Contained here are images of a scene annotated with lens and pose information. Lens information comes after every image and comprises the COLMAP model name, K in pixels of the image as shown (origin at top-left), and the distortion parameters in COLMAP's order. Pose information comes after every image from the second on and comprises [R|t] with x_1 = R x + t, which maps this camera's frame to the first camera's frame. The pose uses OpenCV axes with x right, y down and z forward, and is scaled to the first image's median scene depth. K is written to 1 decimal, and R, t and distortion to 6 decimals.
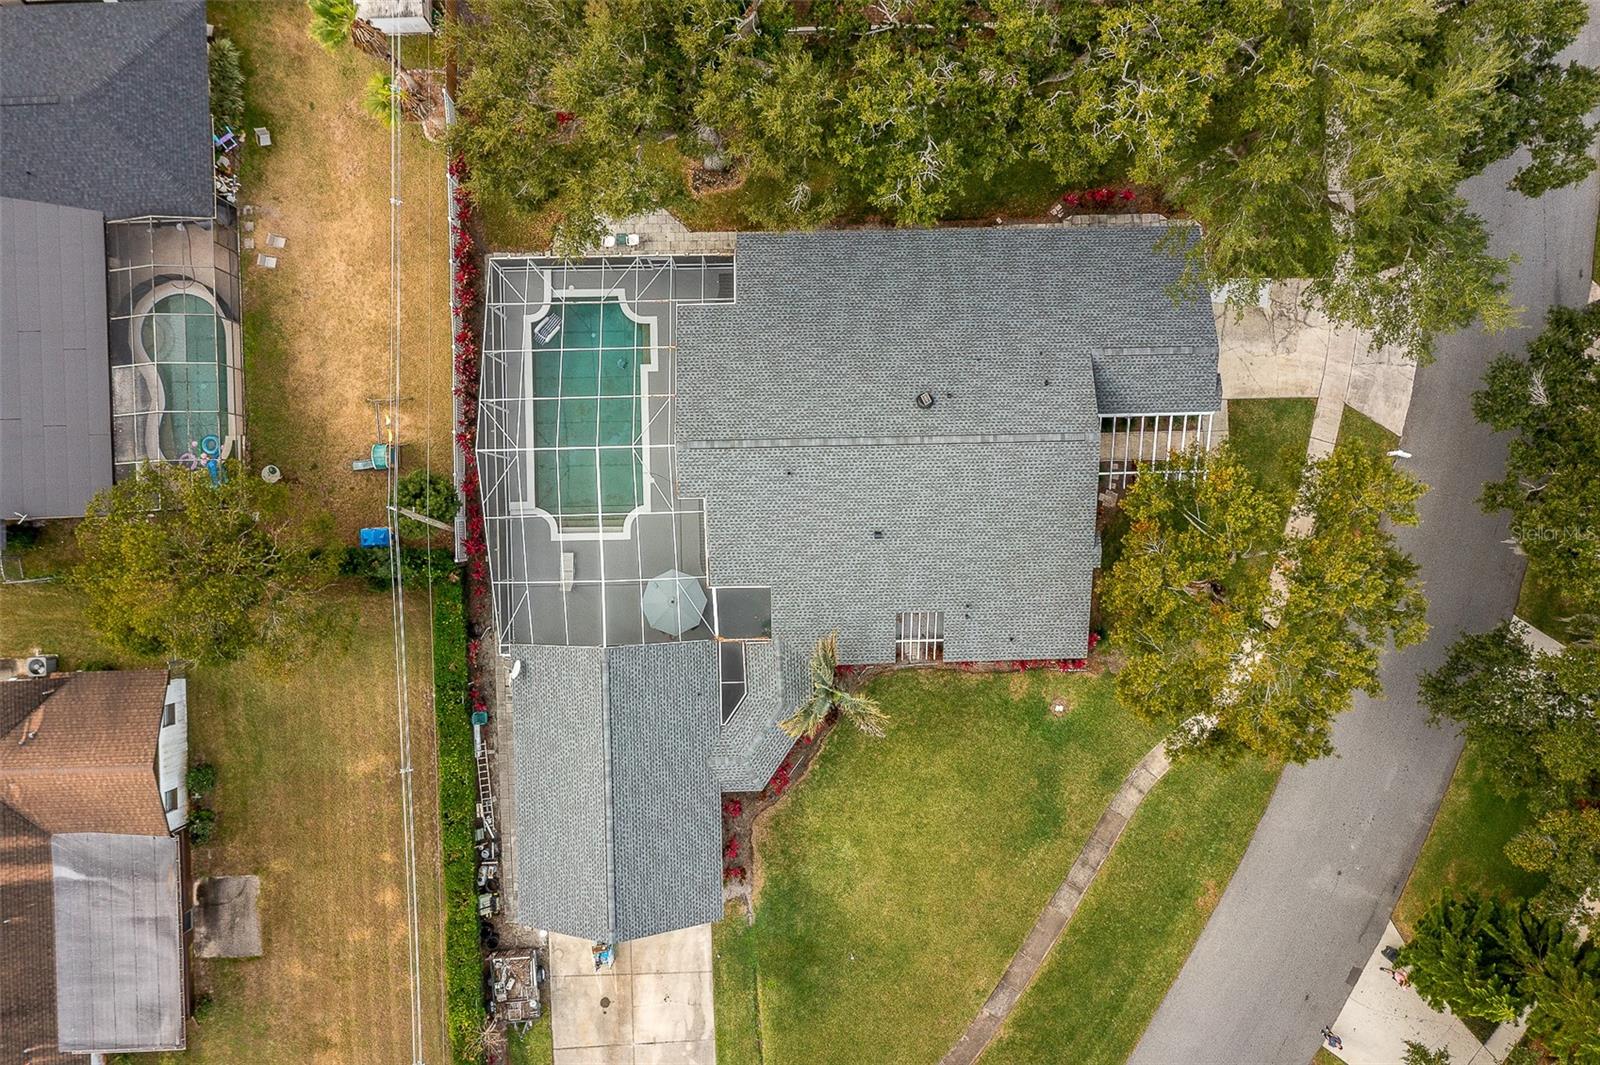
lens RADIAL K [[1280.4, 0, 800.2], [0, 1280.4, 526.4], [0, 0, 1]] dist [-0.004910, 0.004994]
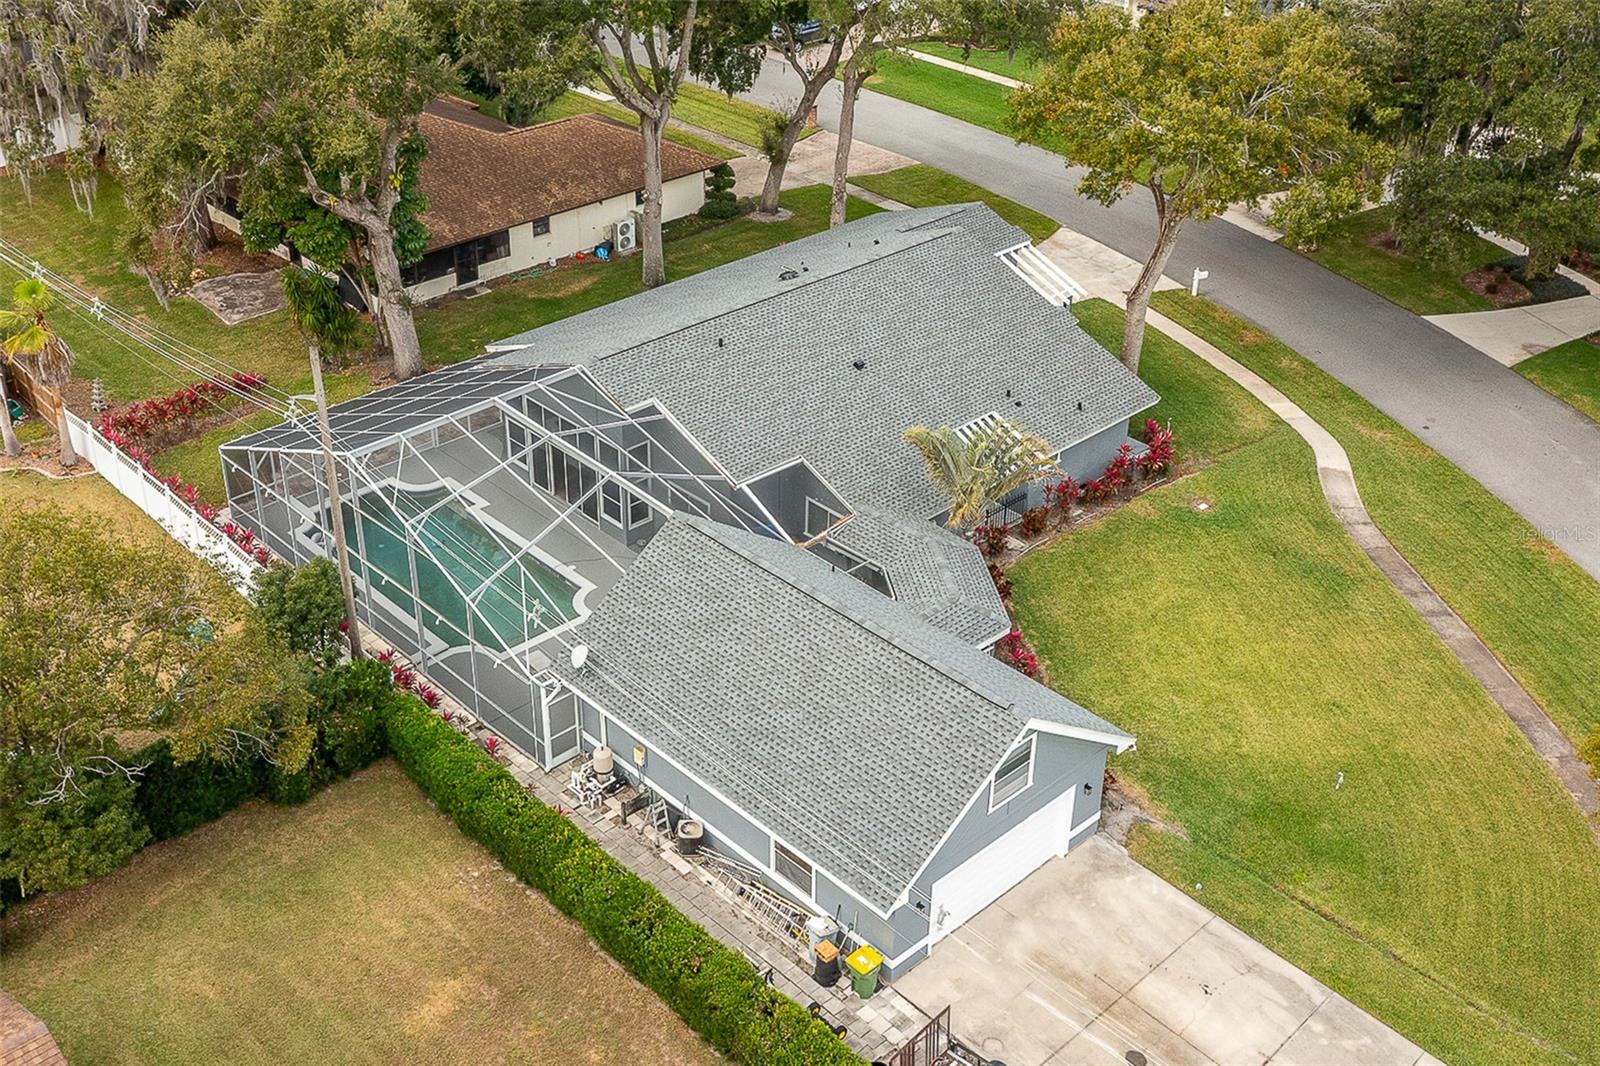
lens RADIAL K [[1707.7, 0, 798.0], [0, 1707.7, 473.2], [0, 0, 1]] dist [-0.012225, 0.003230]
pose [[0.740355, -0.334797, 0.582911, -0.560027], [0.672211, 0.372078, -0.640071, 0.632610], [-0.002594, 0.865719, 0.500524, 0.510775]]
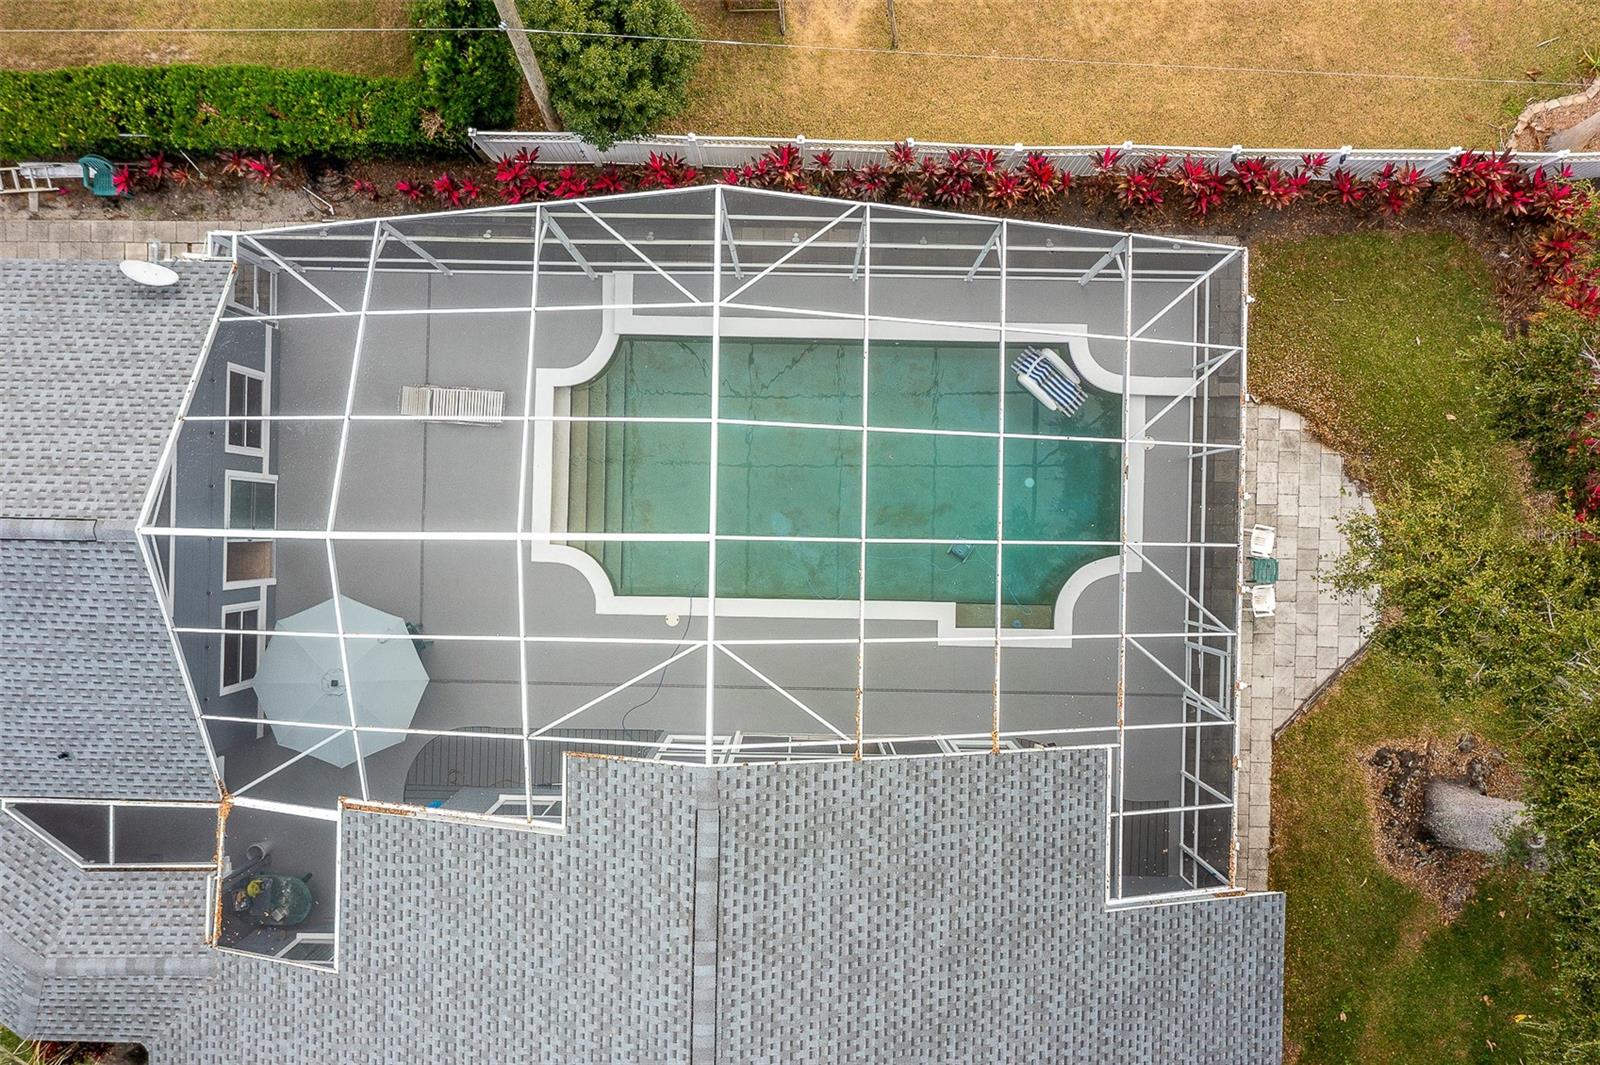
lens RADIAL K [[1280.4, 0, 800.2], [0, 1280.4, 526.4], [0, 0, 1]] dist [-0.004910, 0.004994]
pose [[-0.042593, 0.998923, -0.018406, -0.144746], [-0.999088, -0.042533, 0.003662, -0.079959], [0.002875, 0.018545, 0.999824, 0.610246]]
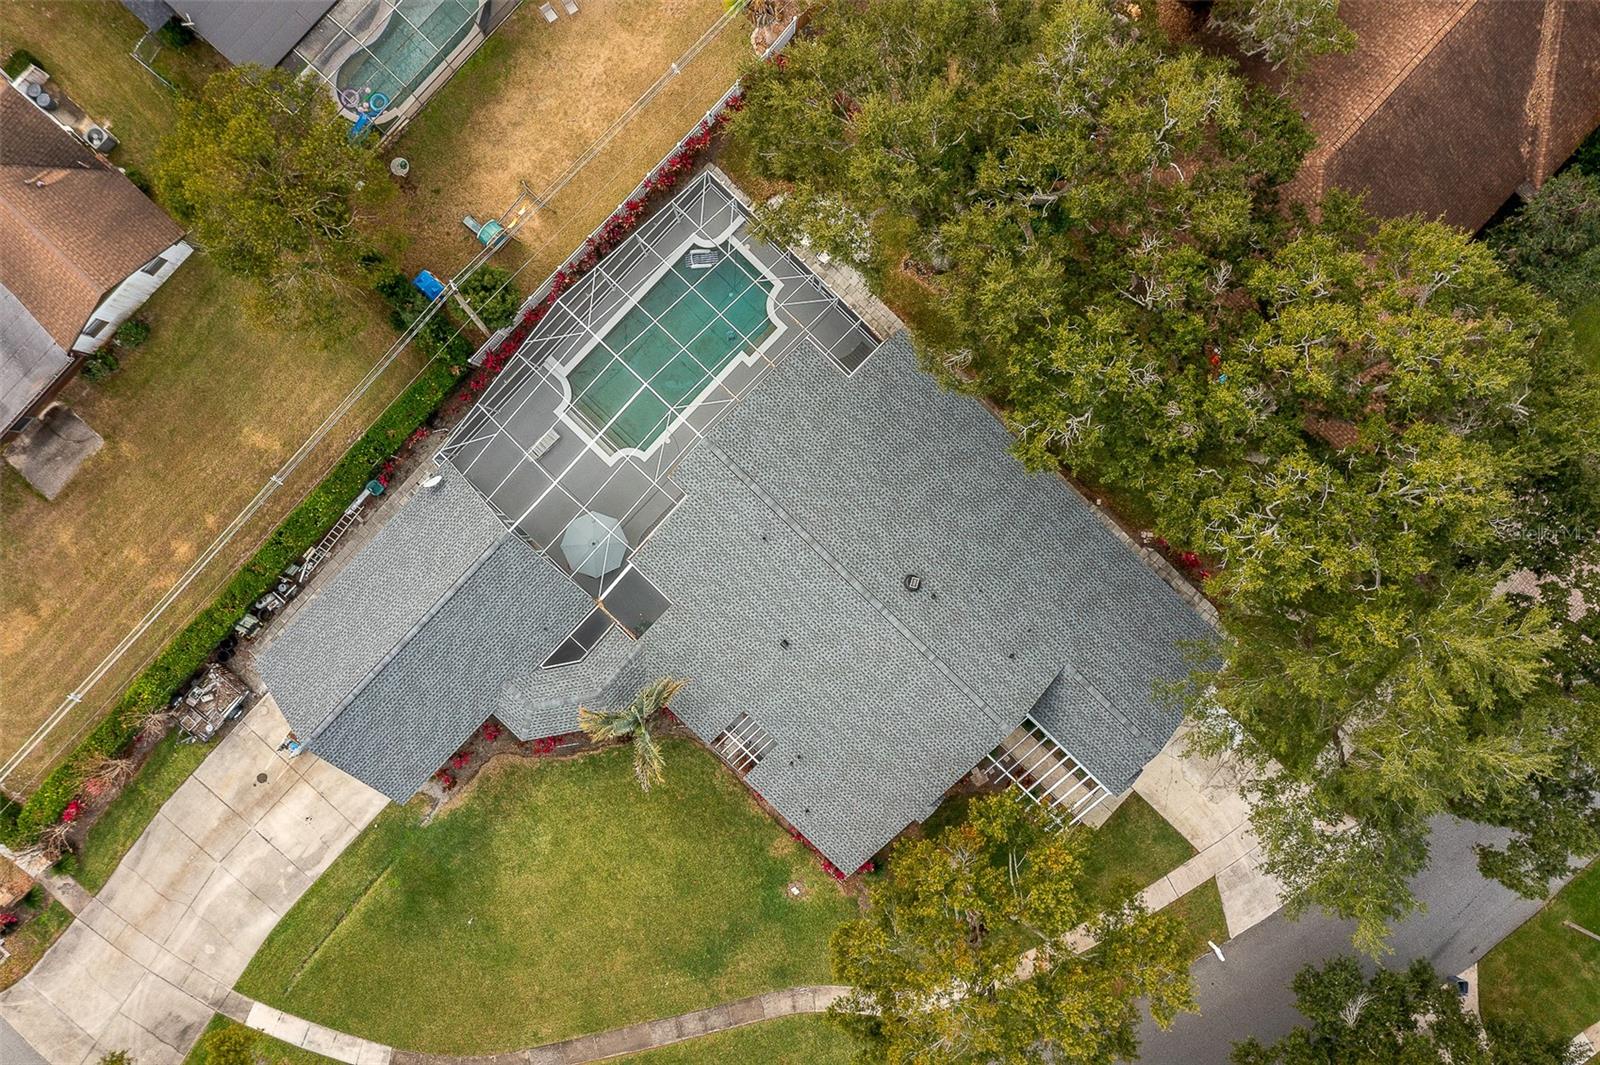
lens RADIAL K [[1280.4, 0, 800.2], [0, 1280.4, 526.4], [0, 0, 1]] dist [-0.004910, 0.004994]
pose [[0.706659, 0.707548, 0.003119, 0.001379], [-0.707528, 0.706664, -0.005480, -0.058166], [-0.006082, 0.001666, 0.999980, 0.003297]]
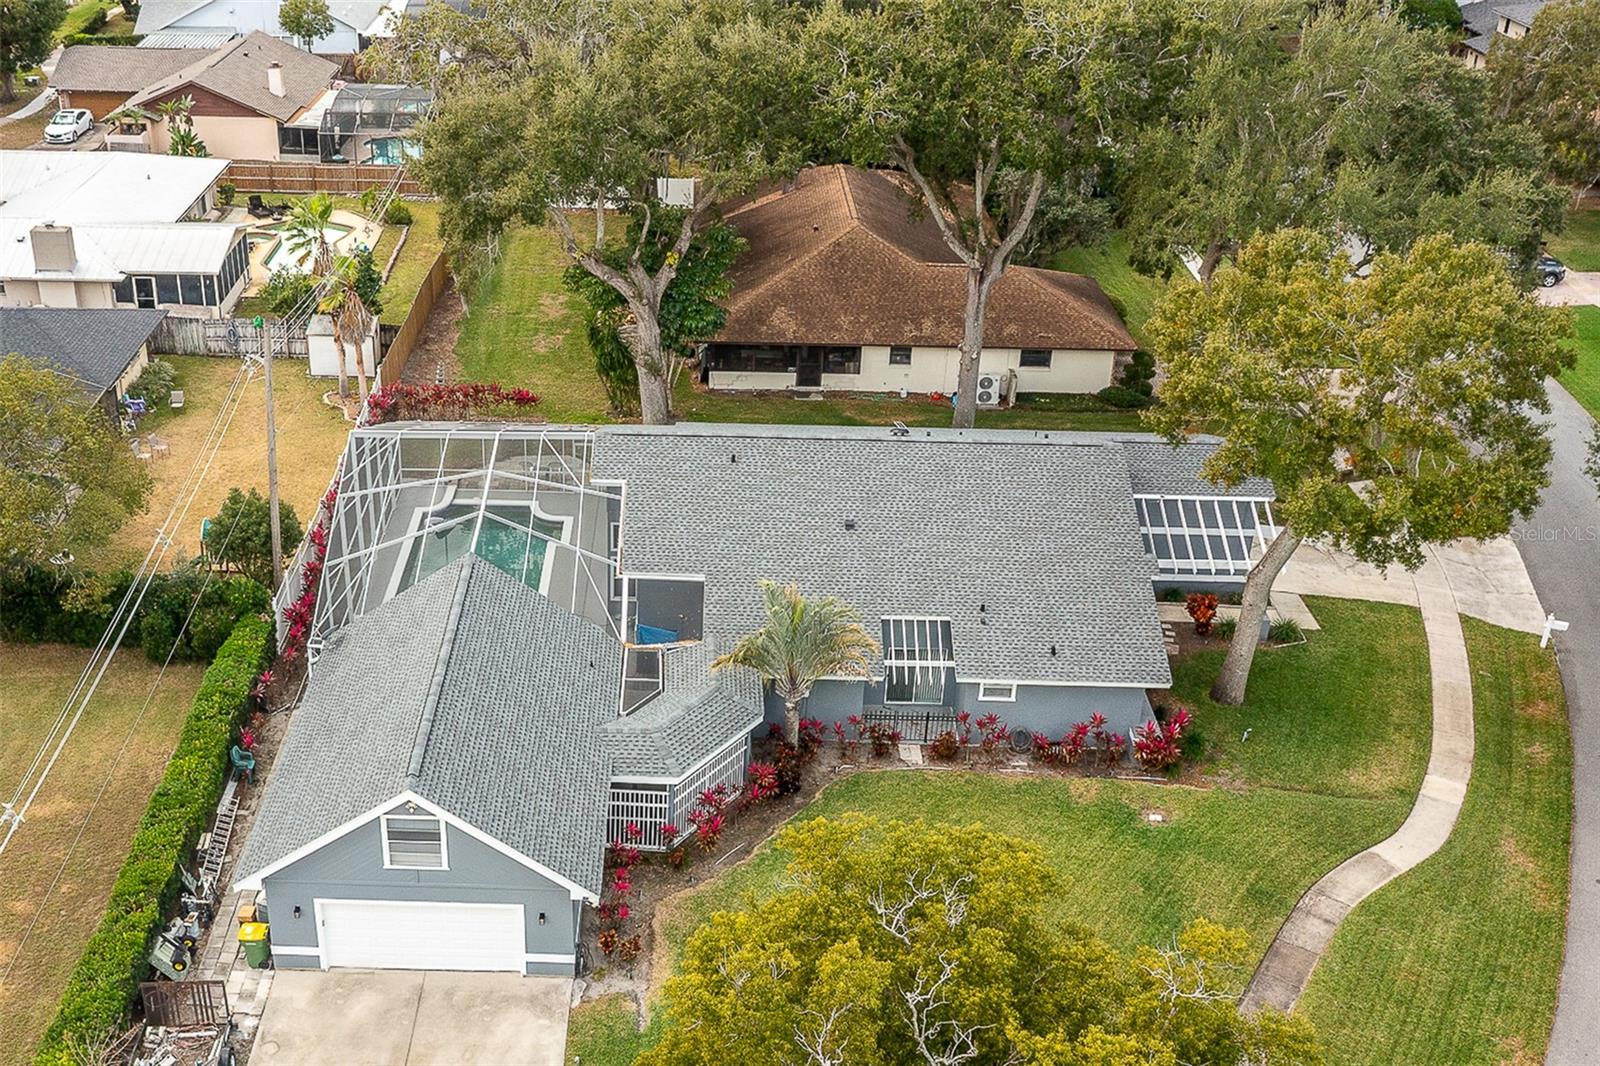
lens RADIAL K [[1756.1, 0, 655.7], [0, 1756.1, 627.5], [0, 0, 1]] dist [-0.003294, 0.007111]
pose [[0.998610, 0.020542, -0.048544, -0.001536], [-0.052384, 0.489218, -0.870587, 0.889305], [0.005865, 0.871920, 0.489614, 0.518533]]
